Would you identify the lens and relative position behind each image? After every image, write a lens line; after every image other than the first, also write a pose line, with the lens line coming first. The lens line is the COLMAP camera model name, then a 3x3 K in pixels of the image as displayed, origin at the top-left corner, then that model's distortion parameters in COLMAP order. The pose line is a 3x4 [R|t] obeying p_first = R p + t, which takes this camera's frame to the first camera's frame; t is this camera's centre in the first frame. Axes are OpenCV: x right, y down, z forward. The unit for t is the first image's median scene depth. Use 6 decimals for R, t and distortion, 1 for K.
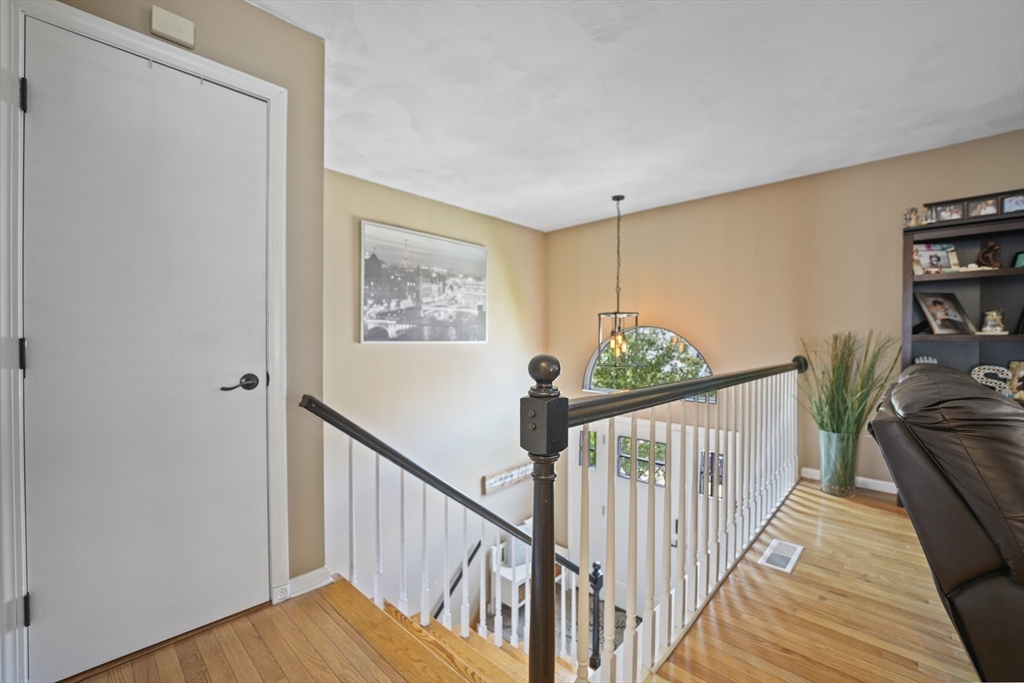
lens RADIAL K [[430.0, 0, 521.8], [0, 430.0, 344.1], [0, 0, 1]] dist [-0.023384, 0.002657]
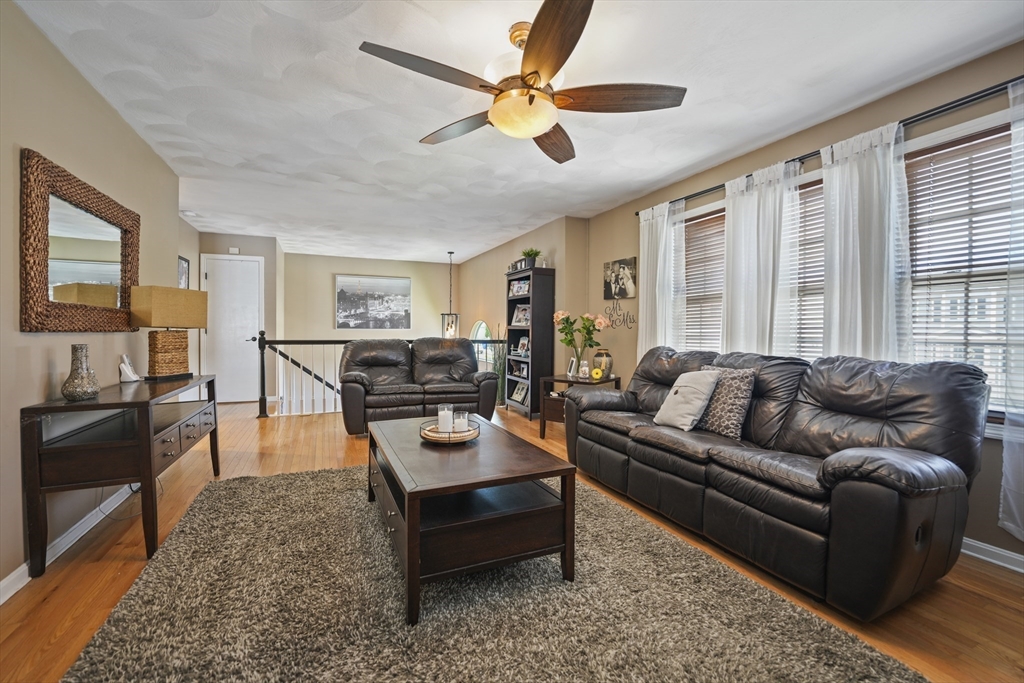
lens RADIAL K [[430.0, 0, 502.3], [0, 430.0, 335.9], [0, 0, 1]] dist [-0.023384, 0.002657]
pose [[0.913925, 0.008334, -0.405797, 1.242643], [-0.004709, 0.999940, 0.009932, 0.005282], [0.405855, -0.007167, 0.913909, -0.659460]]
